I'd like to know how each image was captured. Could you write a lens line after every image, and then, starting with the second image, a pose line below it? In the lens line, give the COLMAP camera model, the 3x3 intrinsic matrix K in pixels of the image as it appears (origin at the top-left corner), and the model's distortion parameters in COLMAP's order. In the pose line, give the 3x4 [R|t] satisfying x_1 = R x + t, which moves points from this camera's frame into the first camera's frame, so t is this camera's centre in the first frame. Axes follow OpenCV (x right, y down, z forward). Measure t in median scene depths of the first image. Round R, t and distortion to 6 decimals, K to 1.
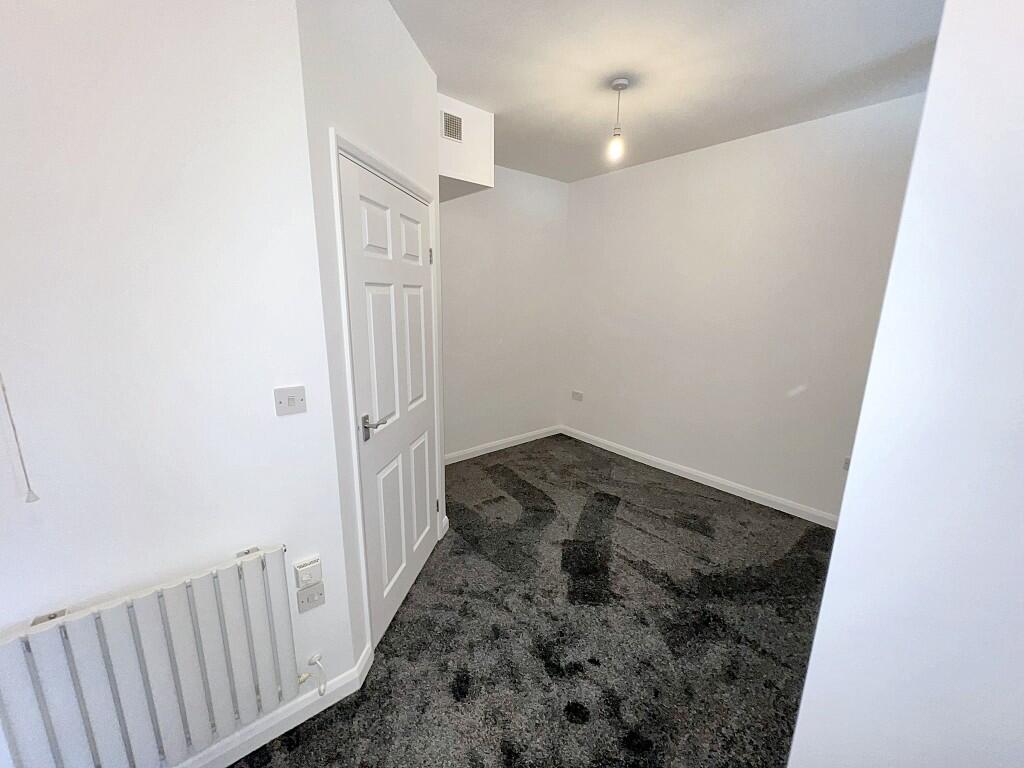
lens RADIAL K [[408.3, 0, 517.2], [0, 408.3, 384.9], [0, 0, 1]] dist [-0.000312, 0.000010]
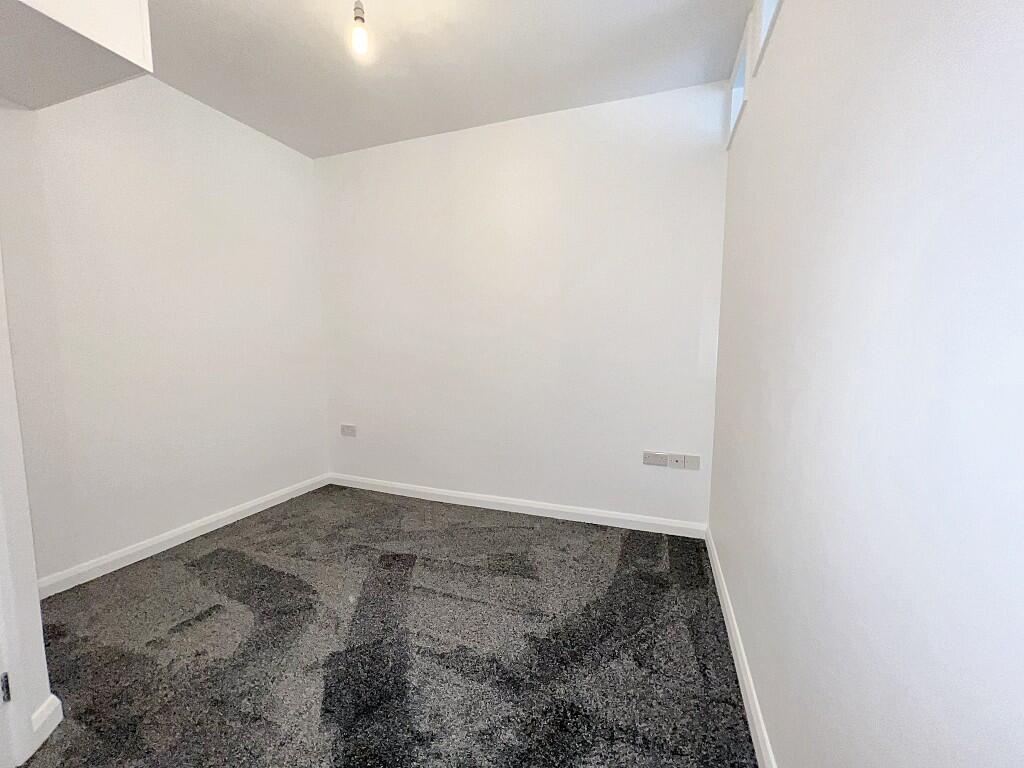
lens RADIAL K [[414.5, 0, 518.4], [0, 414.5, 386.6], [0, 0, 1]] dist [-0.001488, 0.000022]
pose [[0.866408, -0.062273, 0.495438, 0.071535], [0.111707, 0.991219, -0.070763, 0.057982], [-0.486681, 0.116653, 0.865756, 0.266394]]
